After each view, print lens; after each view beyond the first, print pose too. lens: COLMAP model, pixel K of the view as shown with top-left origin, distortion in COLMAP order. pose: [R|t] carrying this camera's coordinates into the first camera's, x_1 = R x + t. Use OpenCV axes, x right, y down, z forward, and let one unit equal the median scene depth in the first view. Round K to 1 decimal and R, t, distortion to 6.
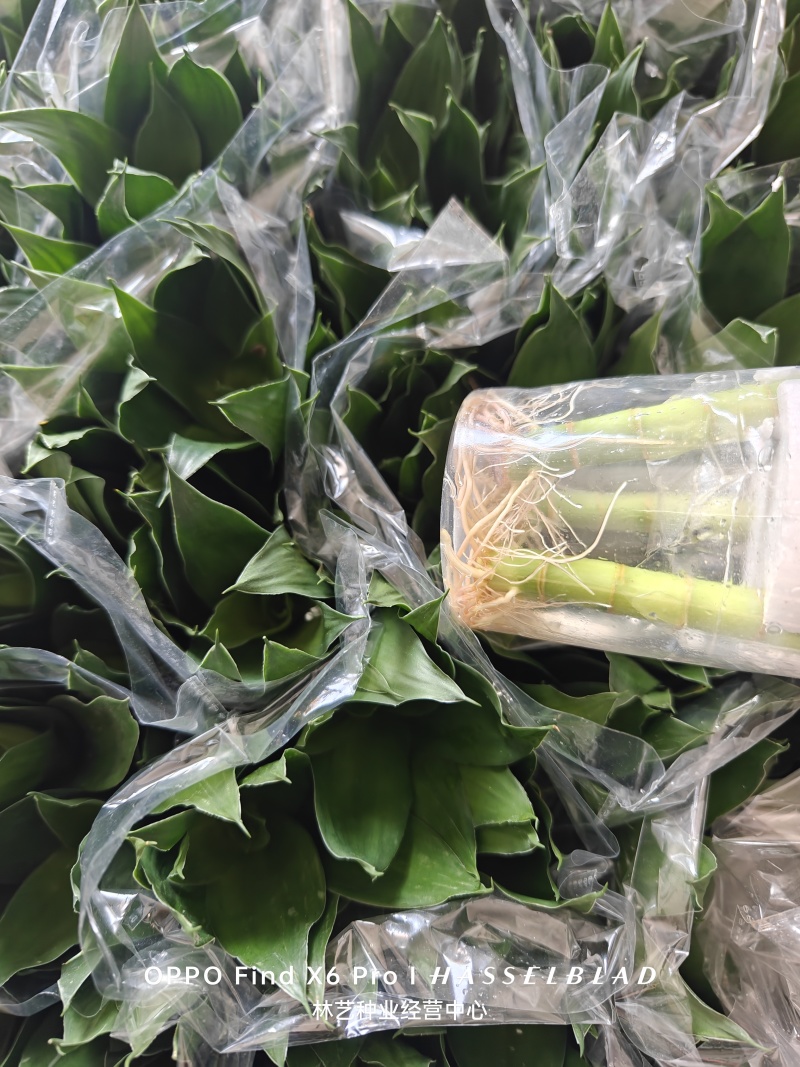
lens RADIAL K [[728.6, 0, 400.0], [0, 728.6, 533.5], [0, 0, 1]] dist [-0.029827, 0.001080]
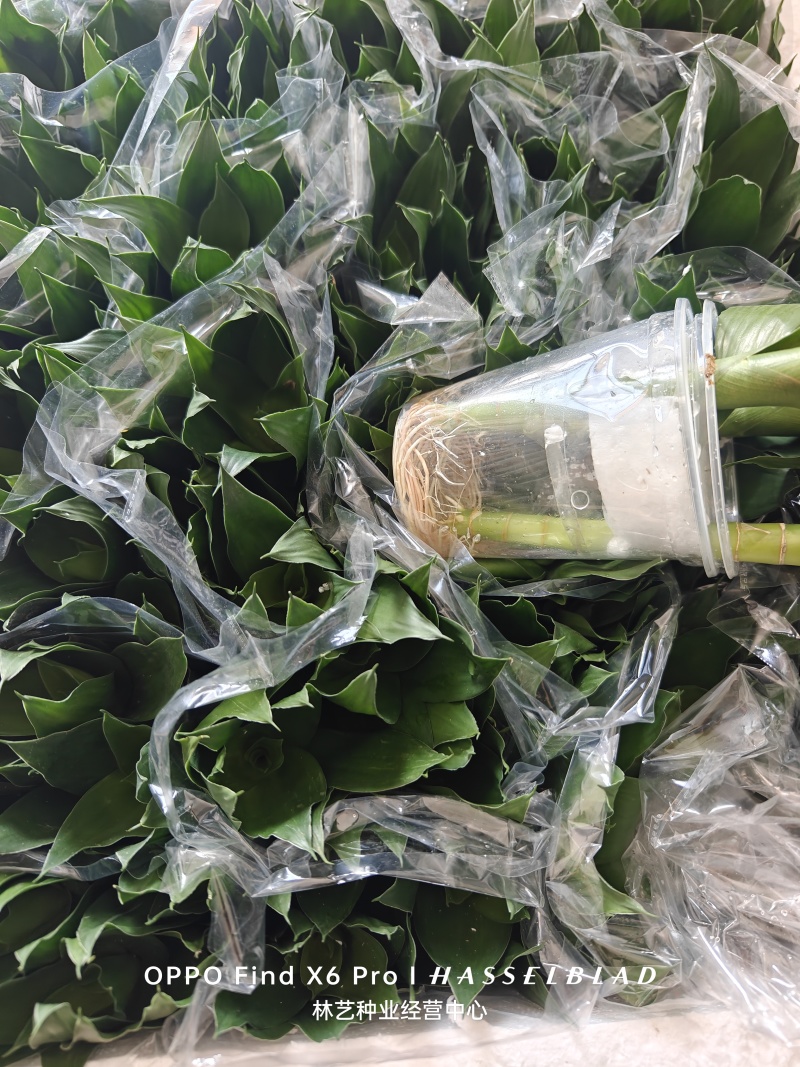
lens RADIAL K [[748.2, 0, 398.1], [0, 748.2, 554.6], [0, 0, 1]] dist [0.002128, -0.039397]
pose [[0.999313, 0.036021, -0.008694, 0.021836], [-0.036396, 0.998196, -0.047759, 0.112493], [0.006958, 0.048042, 0.998821, -0.330172]]
